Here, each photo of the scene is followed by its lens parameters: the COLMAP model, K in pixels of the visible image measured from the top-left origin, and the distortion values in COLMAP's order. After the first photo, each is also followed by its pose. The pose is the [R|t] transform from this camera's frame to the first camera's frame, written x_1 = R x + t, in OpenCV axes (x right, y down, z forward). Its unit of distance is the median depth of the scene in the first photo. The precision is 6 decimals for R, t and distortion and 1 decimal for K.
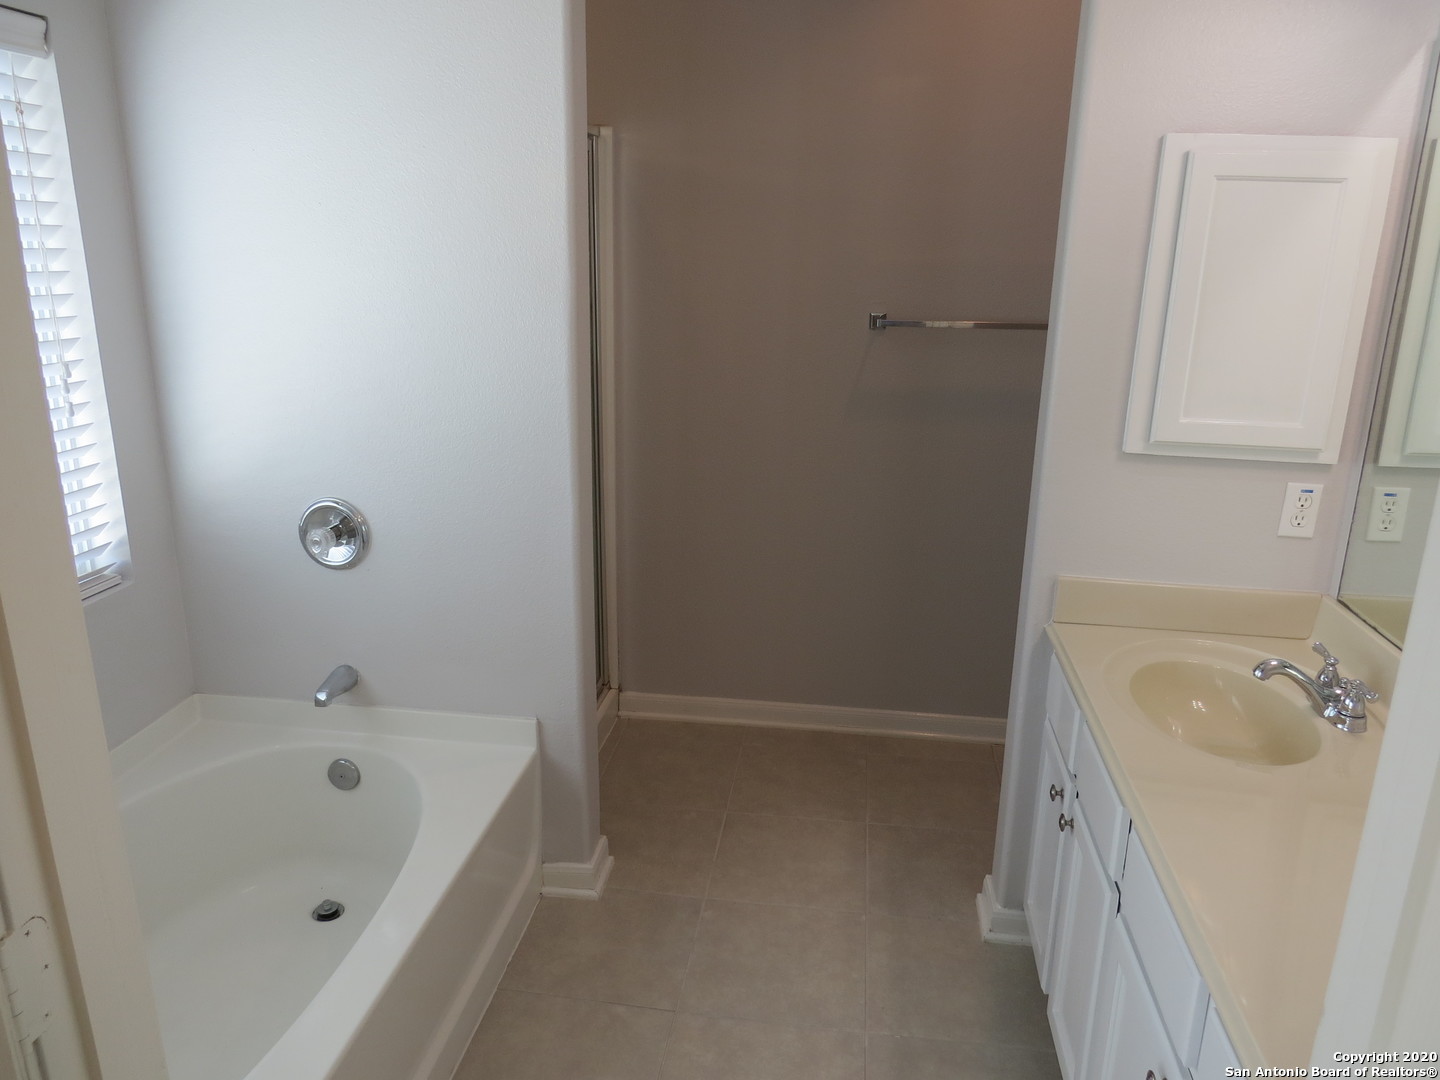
lens RADIAL K [[1026.1, 0, 728.3], [0, 1026.1, 539.5], [0, 0, 1]] dist [-0.025973, 0.013959]
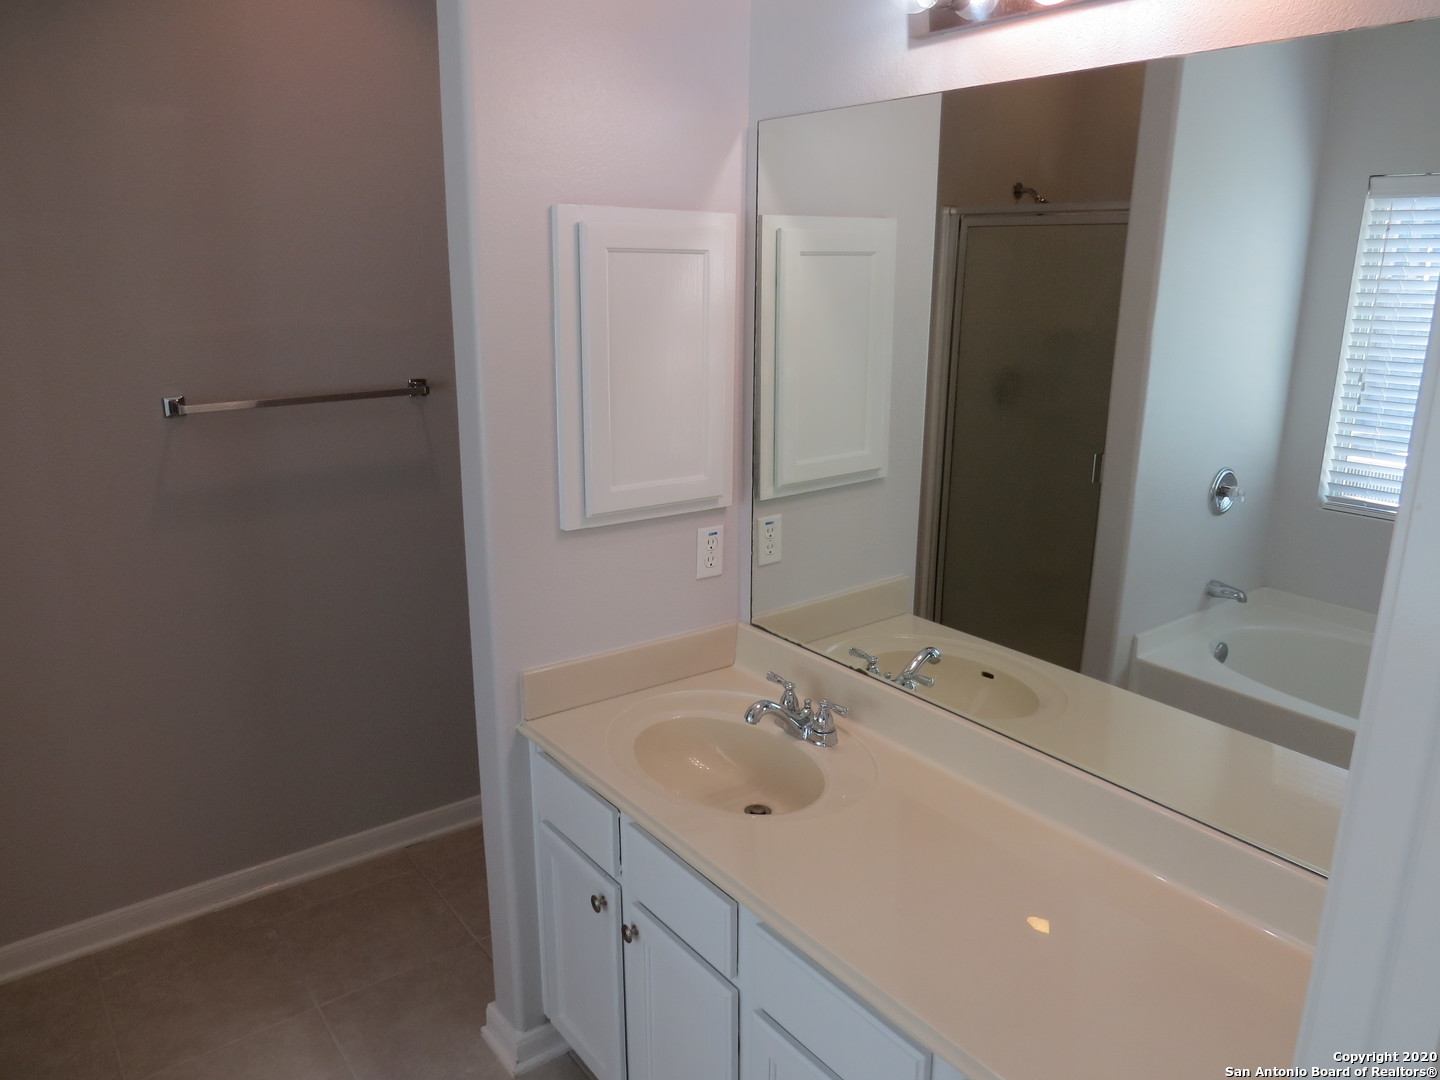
lens RADIAL K [[1026.1, 0, 719.5], [0, 1026.1, 539.4], [0, 0, 1]] dist [-0.025973, 0.013959]
pose [[0.709046, -0.195396, 0.677550, -0.165253], [0.204012, 0.976594, 0.068141, -0.115077], [-0.675006, 0.089913, 0.732314, 0.201568]]
